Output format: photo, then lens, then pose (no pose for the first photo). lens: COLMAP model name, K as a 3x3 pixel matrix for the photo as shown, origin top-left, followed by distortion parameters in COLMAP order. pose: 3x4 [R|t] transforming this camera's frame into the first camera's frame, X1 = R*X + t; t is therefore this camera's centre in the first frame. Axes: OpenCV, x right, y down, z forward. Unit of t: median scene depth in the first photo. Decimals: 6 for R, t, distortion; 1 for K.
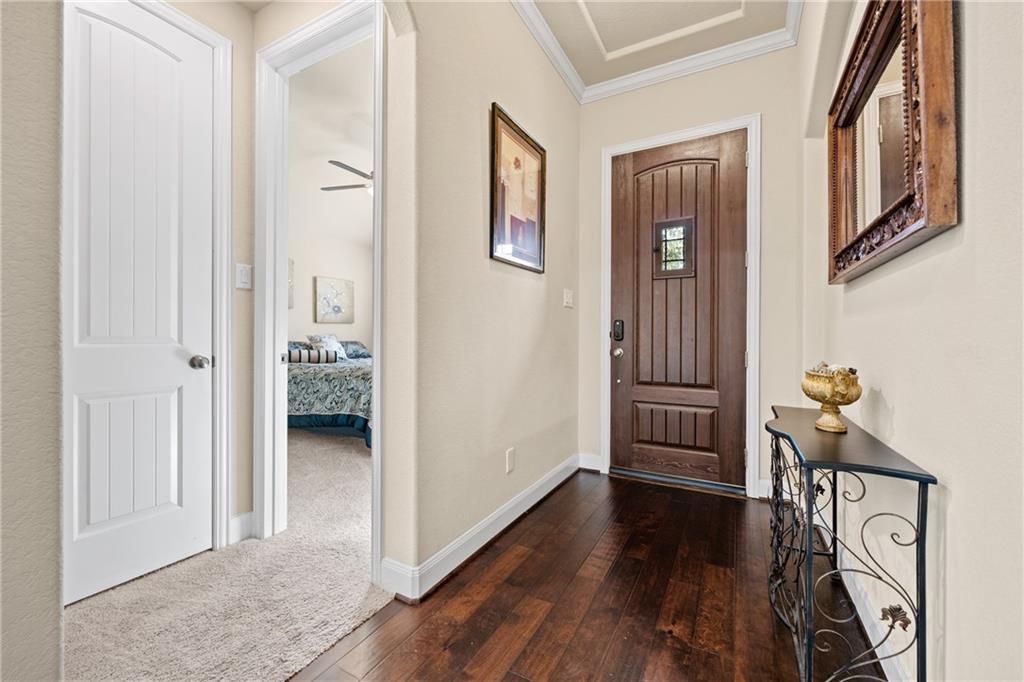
lens RADIAL K [[405.7, 0, 512.1], [0, 405.7, 340.1], [0, 0, 1]] dist [0.001355, 0.000196]
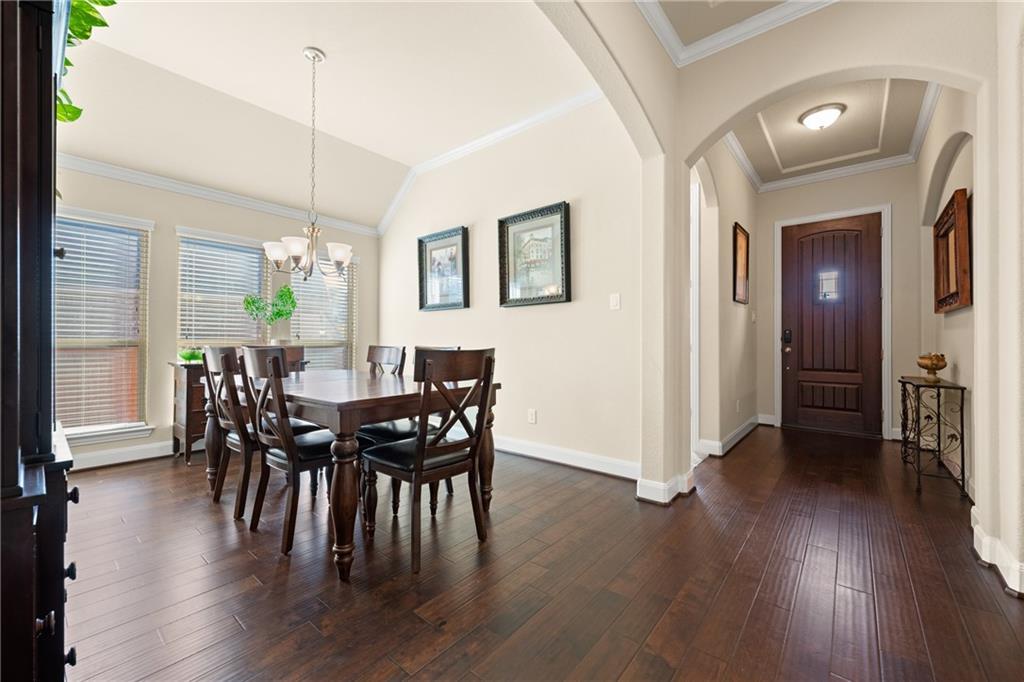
lens RADIAL K [[405.7, 0, 511.9], [0, 405.7, 338.6], [0, 0, 1]] dist [0.001355, 0.000196]
pose [[0.982089, -0.001039, -0.188413, -0.563916], [-0.000844, 0.999950, -0.009916, 0.002332], [0.188414, 0.009897, 0.982040, -0.863498]]
